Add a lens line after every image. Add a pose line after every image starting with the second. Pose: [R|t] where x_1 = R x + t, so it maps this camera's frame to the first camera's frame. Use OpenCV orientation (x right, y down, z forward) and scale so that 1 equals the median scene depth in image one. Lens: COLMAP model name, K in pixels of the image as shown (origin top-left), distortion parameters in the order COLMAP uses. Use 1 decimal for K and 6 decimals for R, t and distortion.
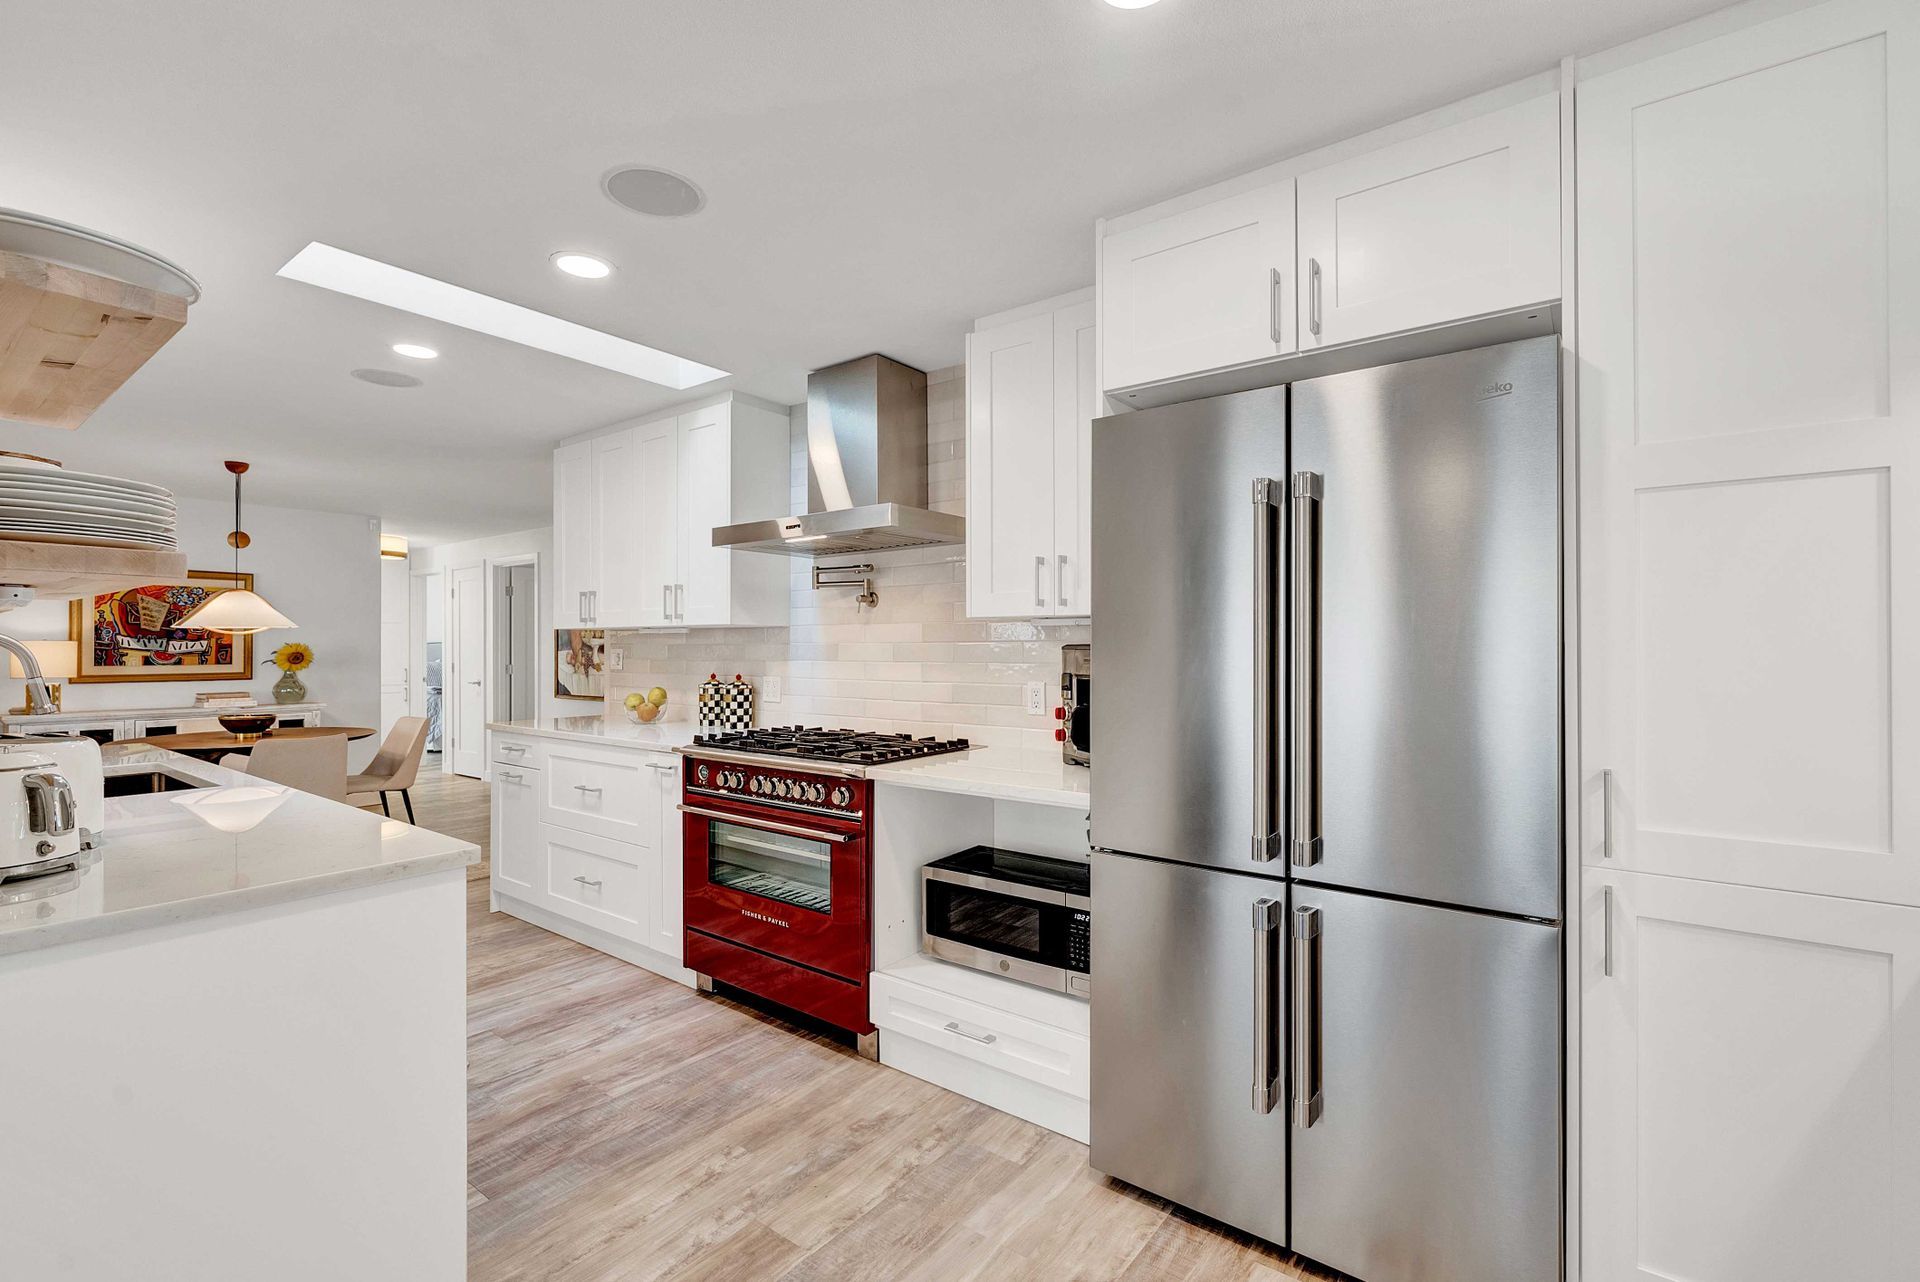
lens RADIAL K [[842.9, 0, 953.2], [0, 842.9, 647.7], [0, 0, 1]] dist [-0.000395, -0.000189]
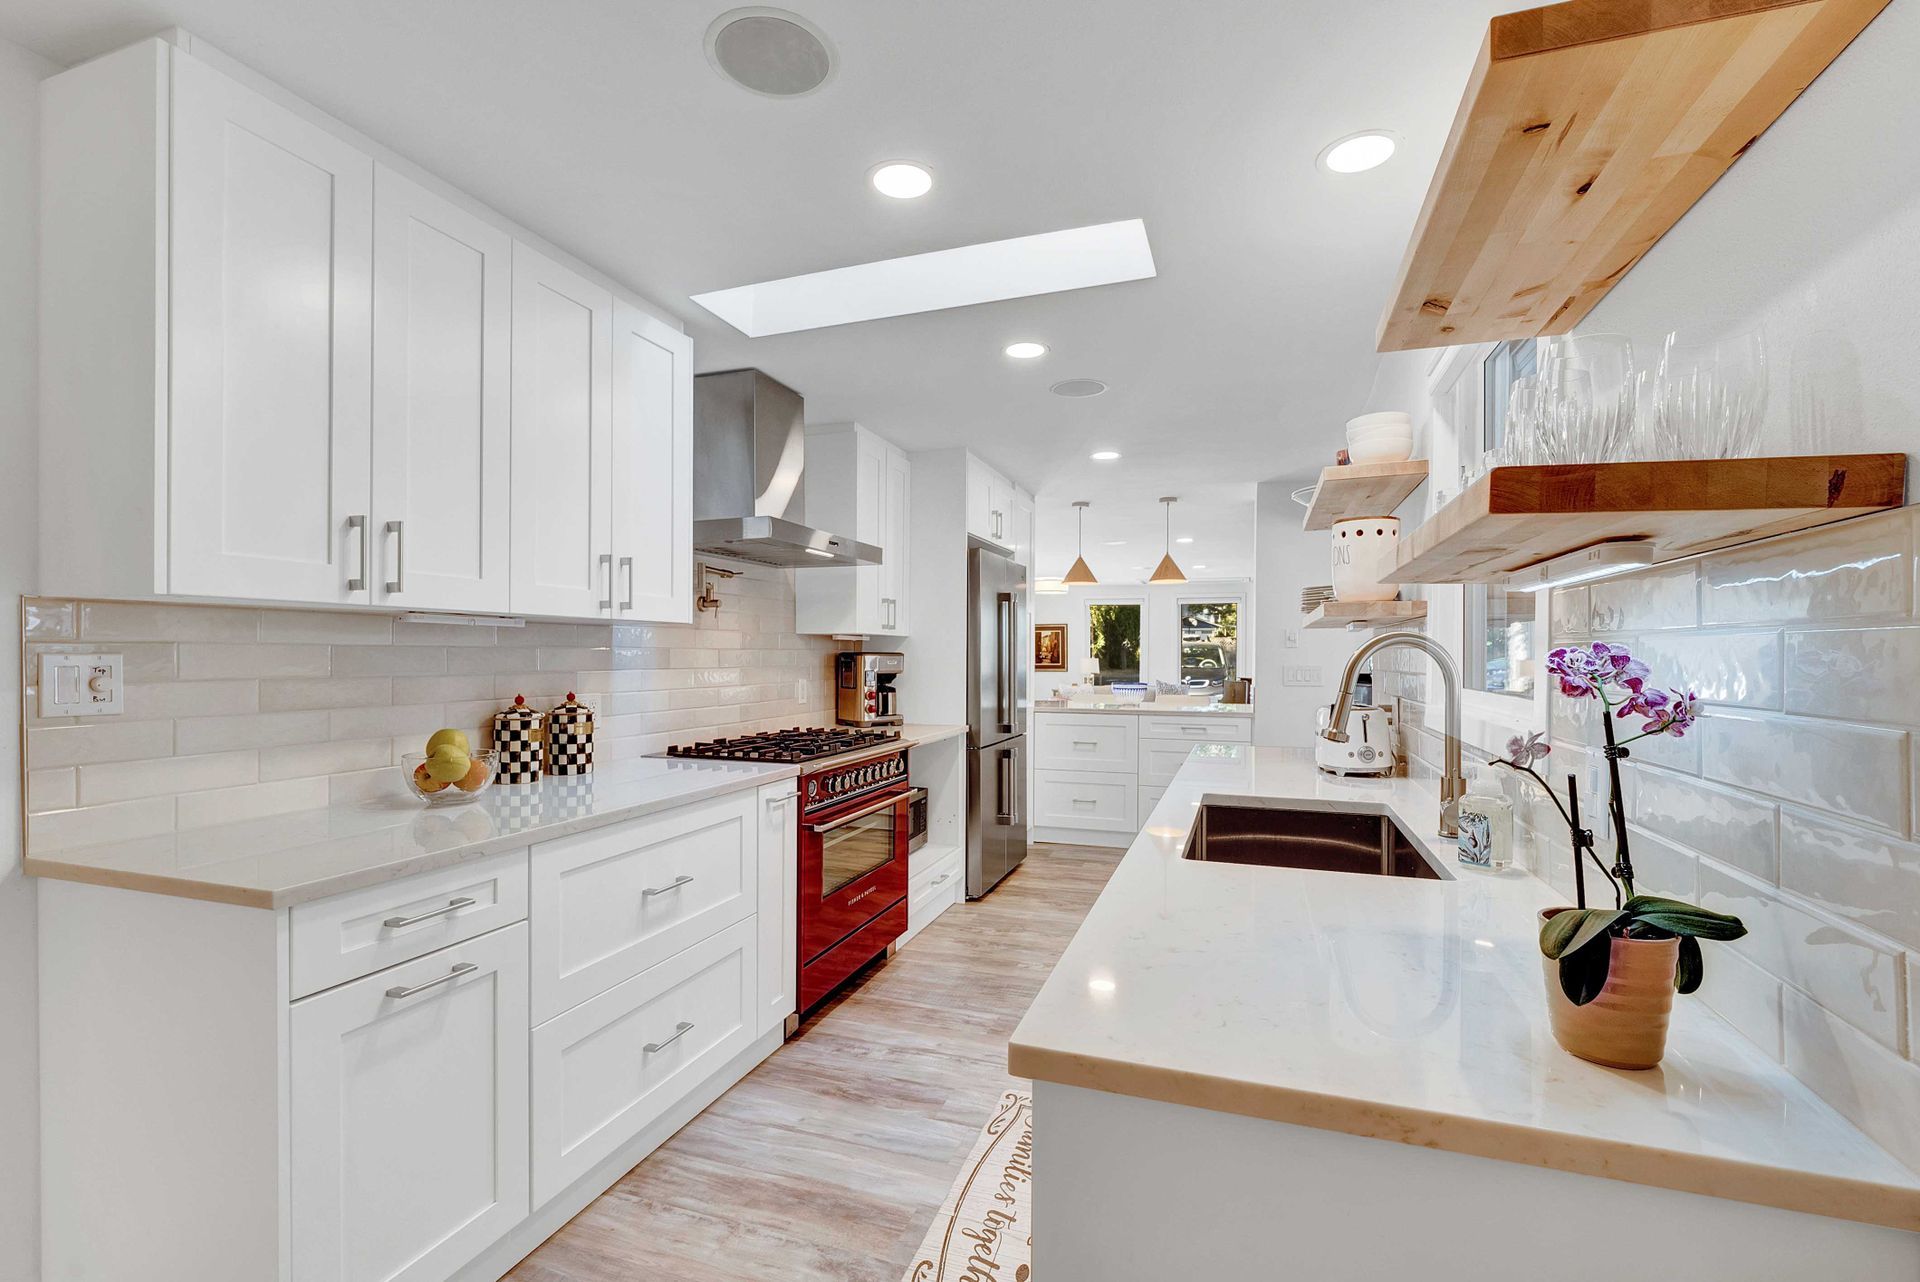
lens RADIAL K [[871.0, 0, 959.0], [0, 871.0, 661.5], [0, 0, 1]] dist [-0.000359, -0.000094]
pose [[-0.320052, -0.004483, 0.947390, -1.158336], [-0.000111, 0.999989, 0.004694, 0.004320], [-0.947400, 0.001397, -0.320049, 1.062799]]
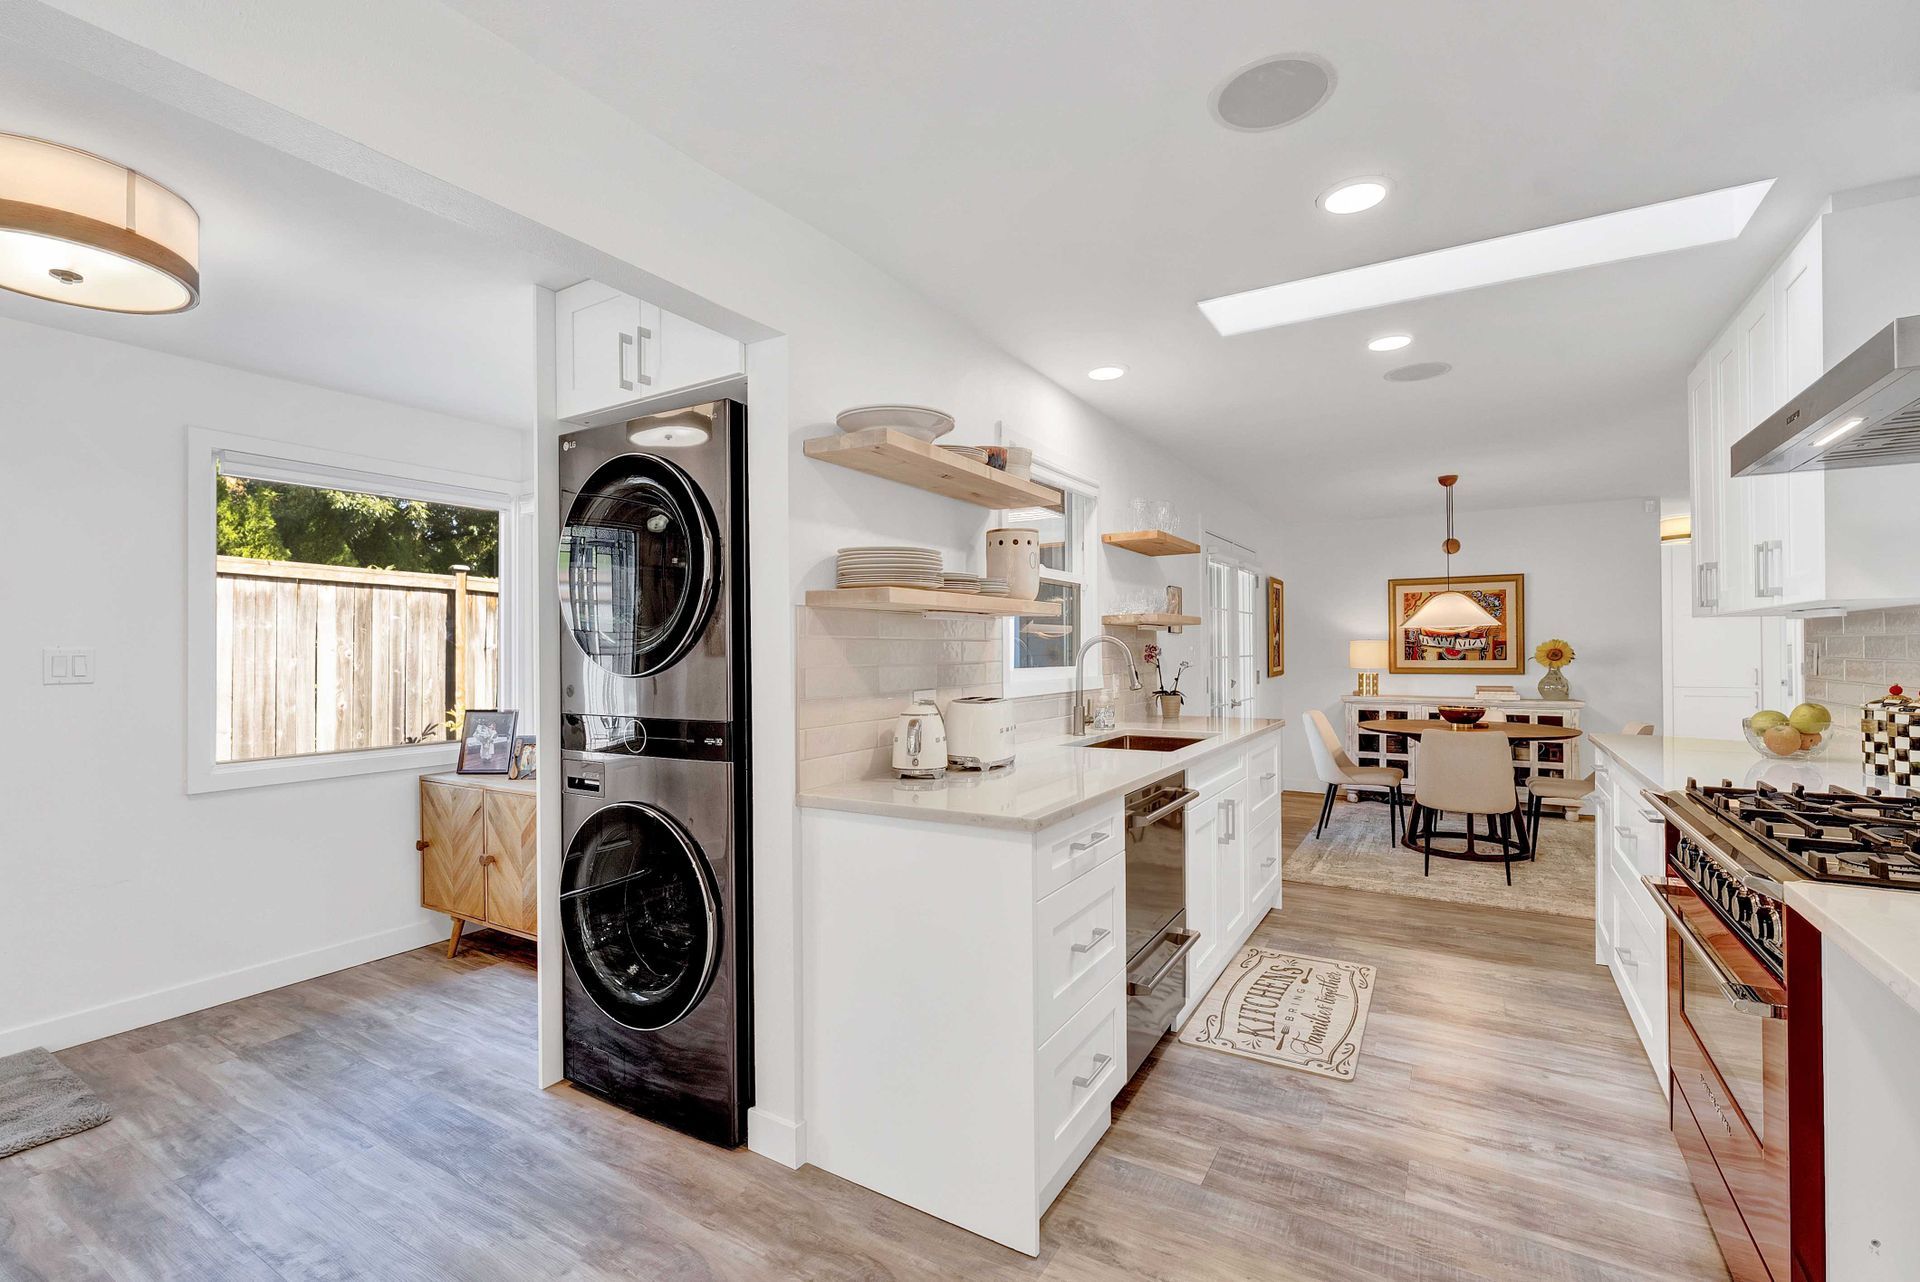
lens RADIAL K [[842.9, 0, 953.2], [0, 842.9, 647.7], [0, 0, 1]] dist [-0.000395, -0.000189]
pose [[0.107011, -0.002084, -0.994256, 0.256564], [0.006236, 0.999980, -0.001425, 0.001868], [0.994238, -0.006047, 0.107021, 0.351792]]
